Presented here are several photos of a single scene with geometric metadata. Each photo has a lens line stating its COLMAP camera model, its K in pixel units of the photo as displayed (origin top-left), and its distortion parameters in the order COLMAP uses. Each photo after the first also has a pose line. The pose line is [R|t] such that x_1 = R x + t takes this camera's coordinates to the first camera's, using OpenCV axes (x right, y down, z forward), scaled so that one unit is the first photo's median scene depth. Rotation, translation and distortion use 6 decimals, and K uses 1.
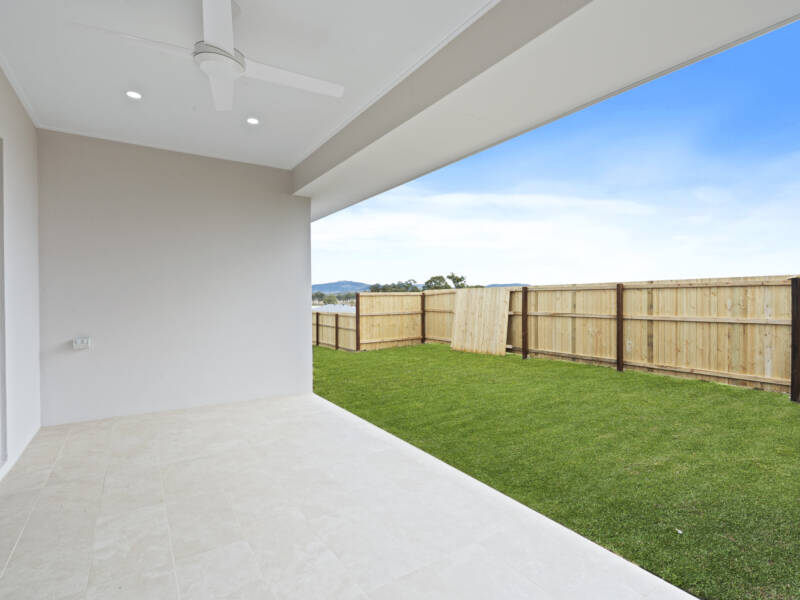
lens RADIAL K [[407.9, 0, 396.2], [0, 407.9, 299.8], [0, 0, 1]] dist [0.003214, 0.000637]
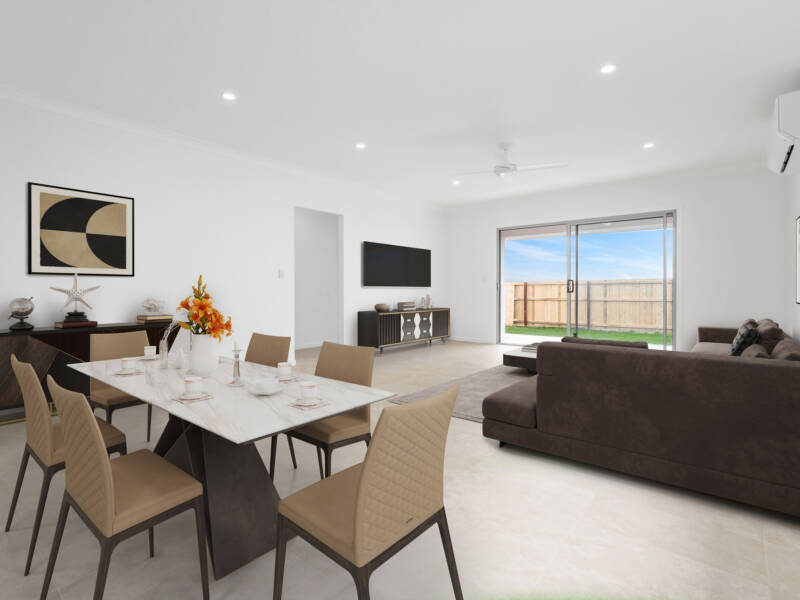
lens RADIAL K [[407.9, 0, 403.4], [0, 407.9, 295.9], [0, 0, 1]] dist [0.003214, 0.000637]
pose [[0.947990, -0.001362, 0.318298, -0.763522], [-0.001425, 0.999963, 0.008522, 0.010807], [-0.318298, -0.008532, 0.947952, -0.430428]]
